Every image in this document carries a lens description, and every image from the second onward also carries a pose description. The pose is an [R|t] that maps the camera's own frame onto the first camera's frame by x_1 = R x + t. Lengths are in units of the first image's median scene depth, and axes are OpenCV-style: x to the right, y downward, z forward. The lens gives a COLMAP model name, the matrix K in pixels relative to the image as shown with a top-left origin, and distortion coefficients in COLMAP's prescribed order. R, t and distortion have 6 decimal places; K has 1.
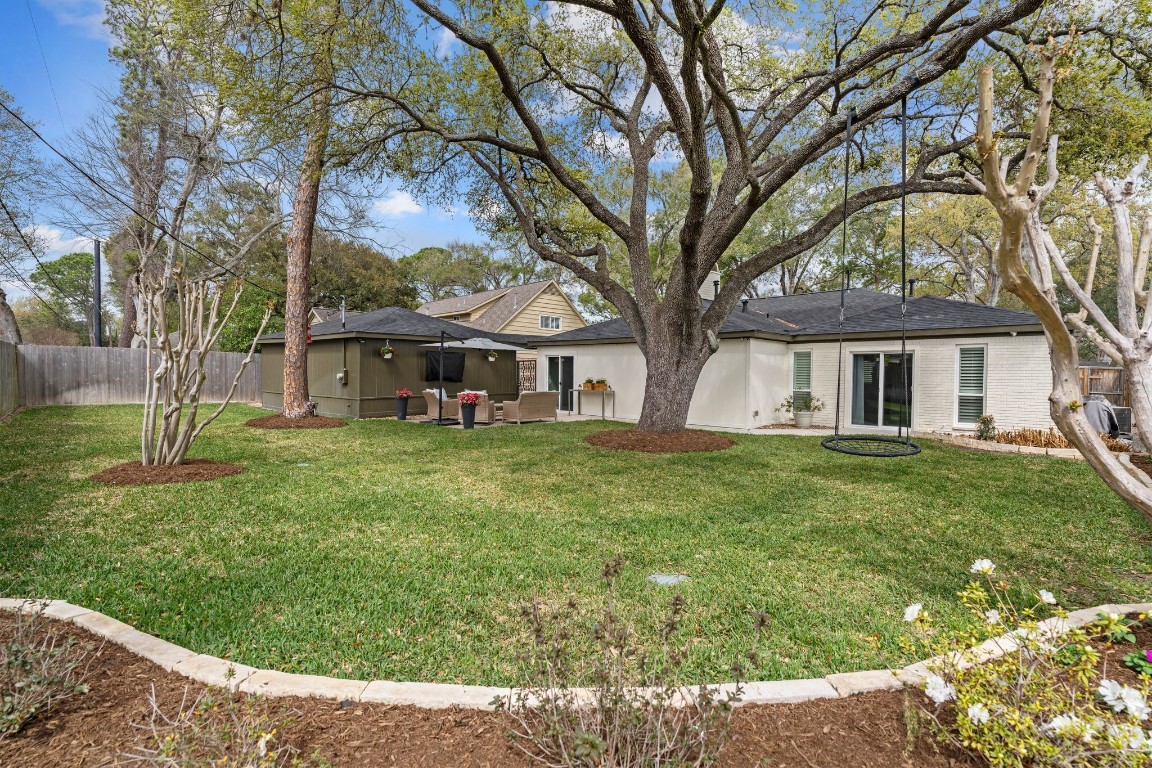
lens RADIAL K [[520.6, 0, 583.2], [0, 520.6, 379.6], [0, 0, 1]] dist [-0.006438, 0.000904]
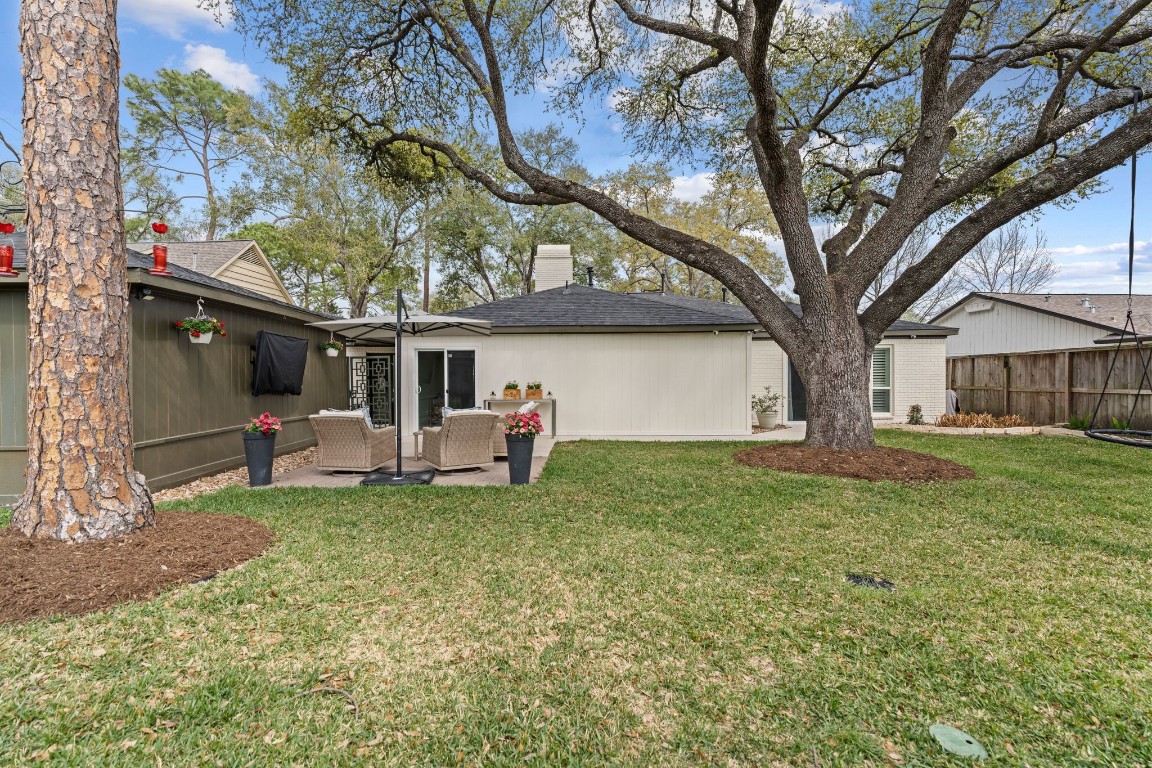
lens RADIAL K [[520.6, 0, 572.8], [0, 520.6, 384.8], [0, 0, 1]] dist [-0.006438, 0.000904]
pose [[0.770141, -0.021295, 0.637518, -0.414326], [0.018774, 0.999766, 0.010717, -0.005789], [-0.637597, 0.003715, 0.770361, 0.480659]]
